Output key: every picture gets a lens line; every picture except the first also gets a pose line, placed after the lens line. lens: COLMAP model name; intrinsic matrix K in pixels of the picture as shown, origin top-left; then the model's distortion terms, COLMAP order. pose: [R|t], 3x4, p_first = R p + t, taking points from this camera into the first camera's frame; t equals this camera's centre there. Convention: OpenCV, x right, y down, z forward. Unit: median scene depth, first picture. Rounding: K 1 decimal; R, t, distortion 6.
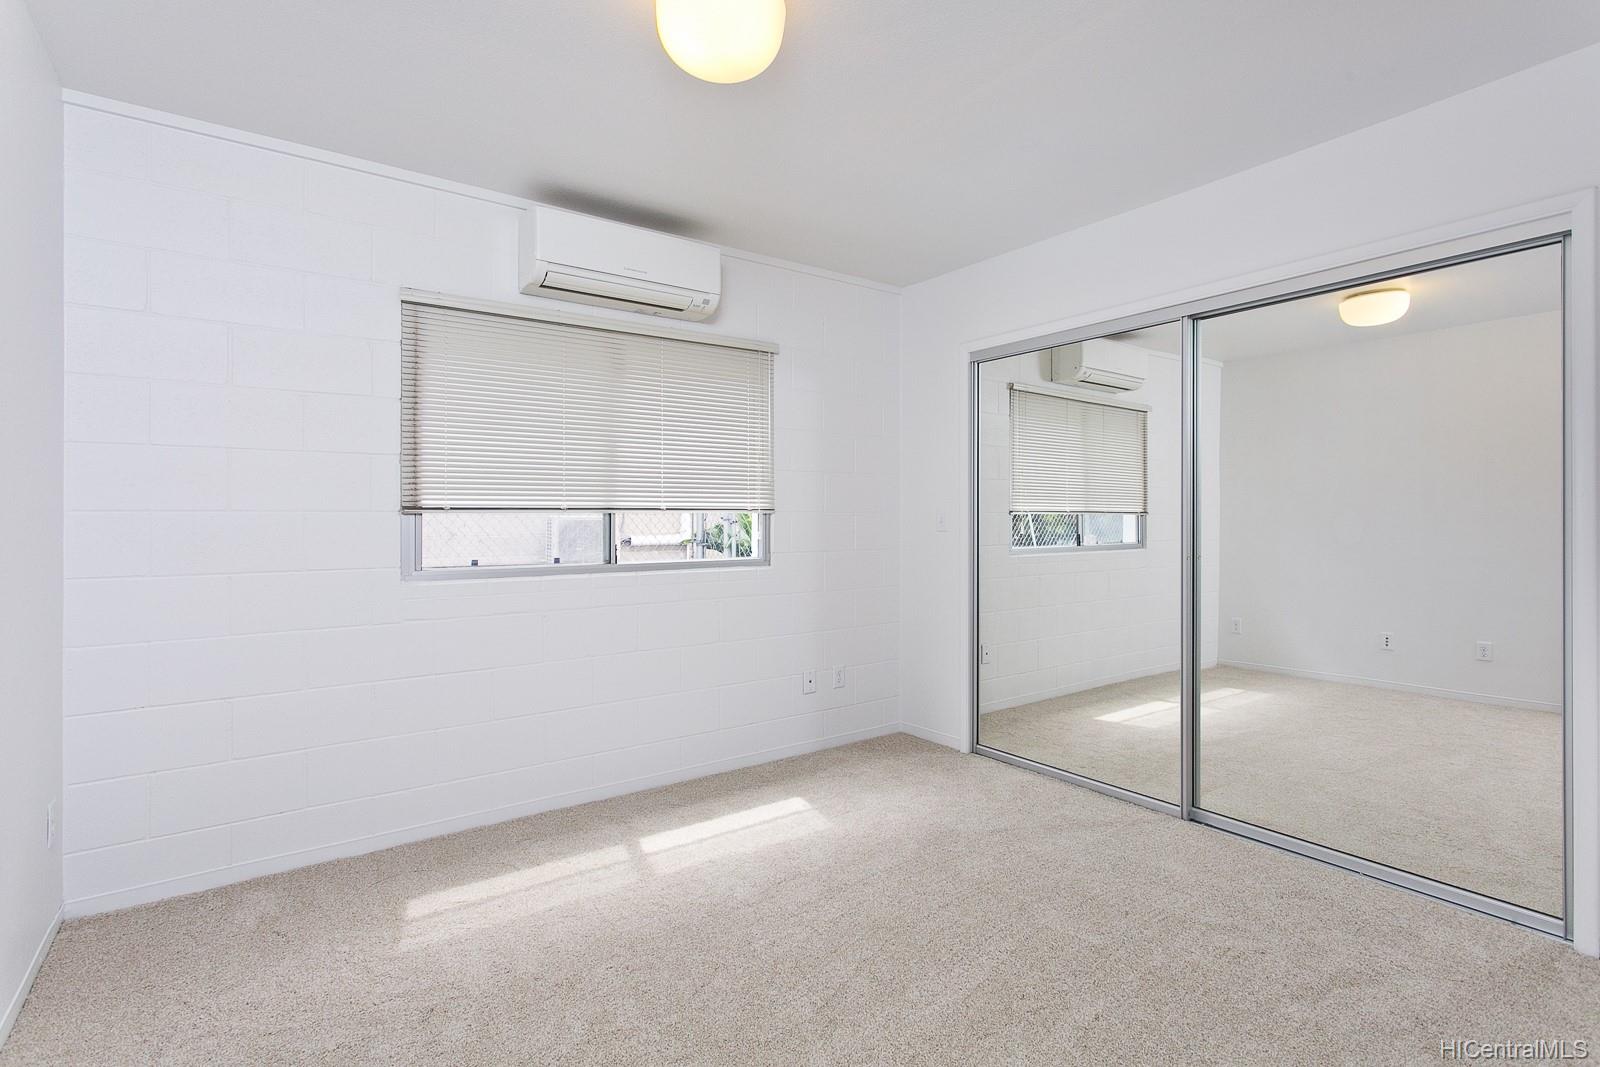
lens RADIAL K [[774.3, 0, 802.0], [0, 774.3, 526.1], [0, 0, 1]] dist [0.006931, 0.000283]
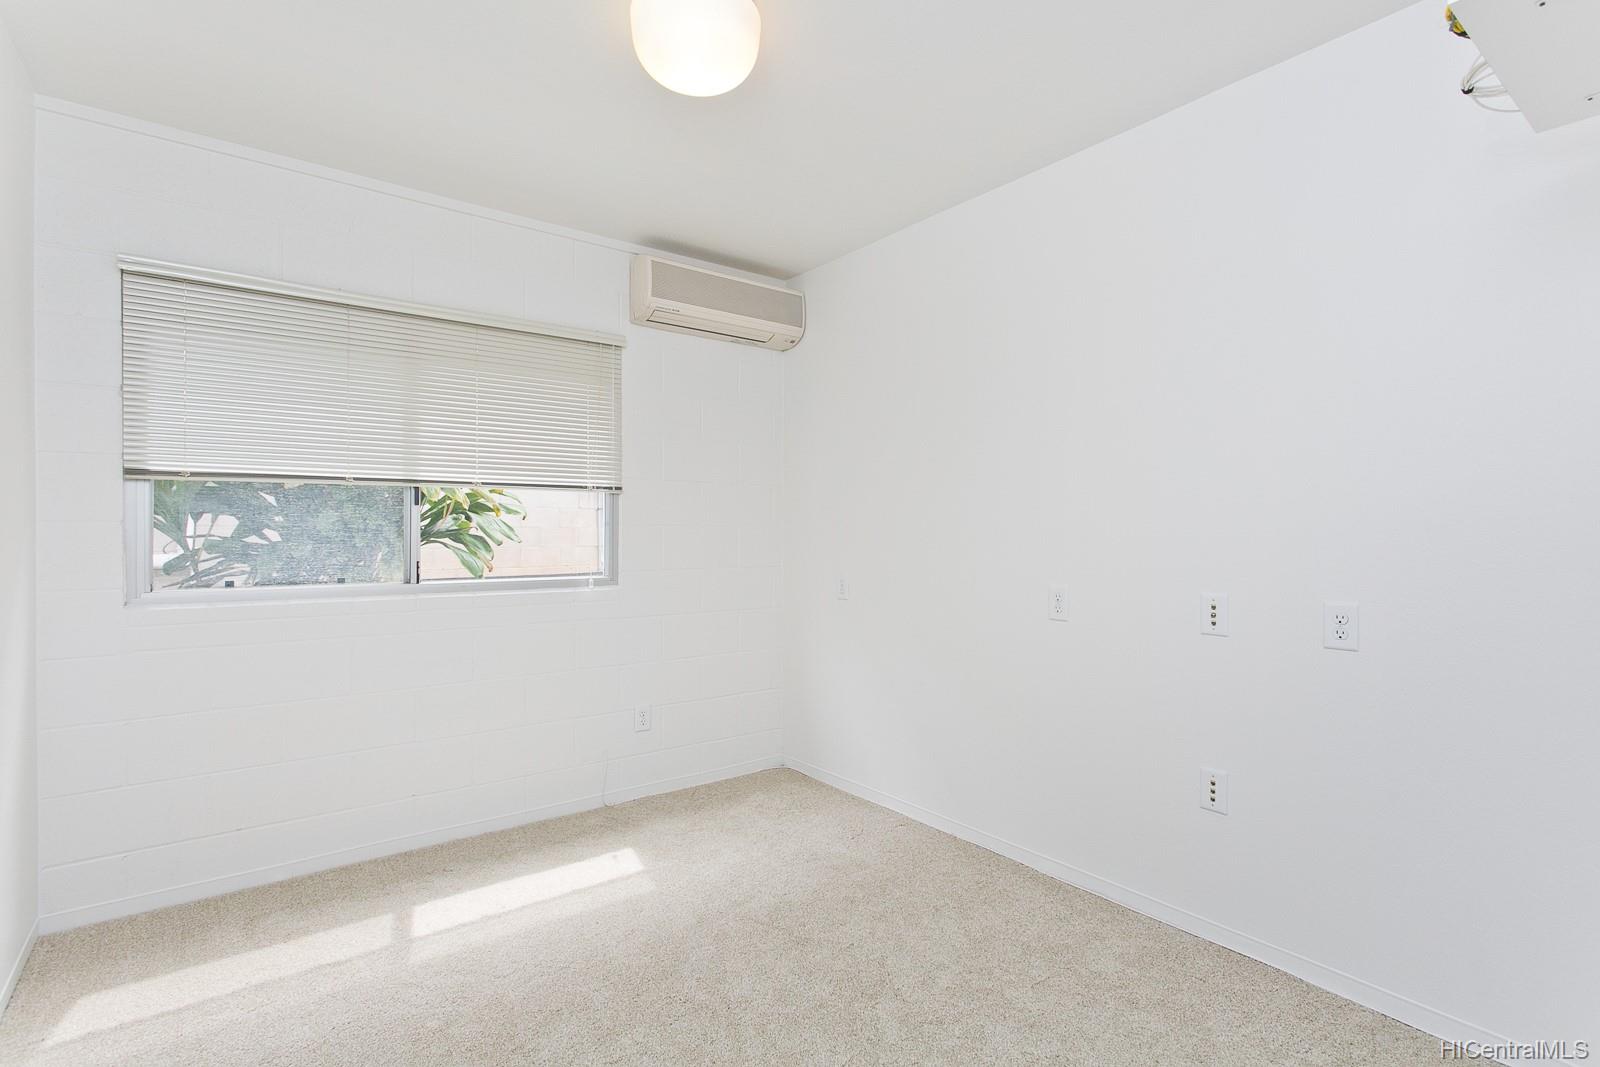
lens RADIAL K [[774.3, 0, 790.3], [0, 774.3, 539.0], [0, 0, 1]] dist [0.006931, 0.000283]
pose [[0.999731, 0.003678, 0.022920, 0.155282], [-0.003648, 0.999992, -0.001353, -0.001608], [-0.022925, 0.001269, 0.999736, 0.114045]]
